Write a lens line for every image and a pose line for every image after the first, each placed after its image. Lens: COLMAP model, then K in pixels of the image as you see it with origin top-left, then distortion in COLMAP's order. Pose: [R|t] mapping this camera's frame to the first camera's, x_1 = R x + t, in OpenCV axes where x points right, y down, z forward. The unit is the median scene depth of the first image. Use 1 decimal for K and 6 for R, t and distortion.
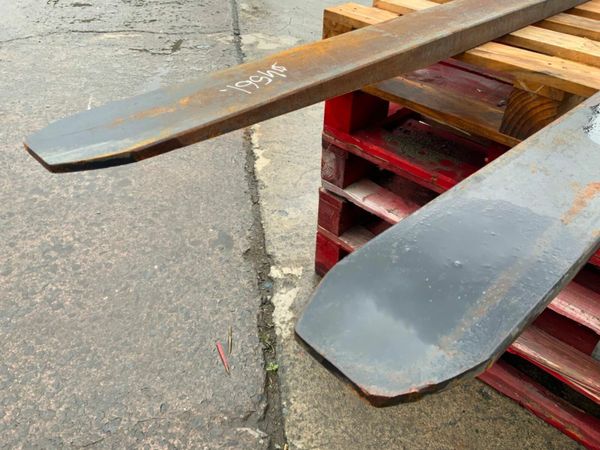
lens RADIAL K [[496.5, 0, 297.6], [0, 496.5, 227.9], [0, 0, 1]] dist [0.053914, -0.099437]
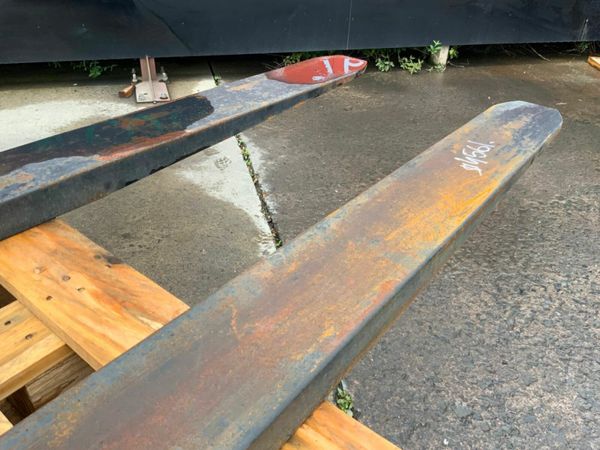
lens RADIAL K [[496.5, 0, 301.0], [0, 496.5, 227.6], [0, 0, 1]] dist [0.053914, -0.099437]
pose [[-0.989910, 0.010499, -0.141308, 0.220056], [-0.129651, 0.335267, 0.933159, -0.593931], [0.057173, 0.942064, -0.330523, 0.740788]]
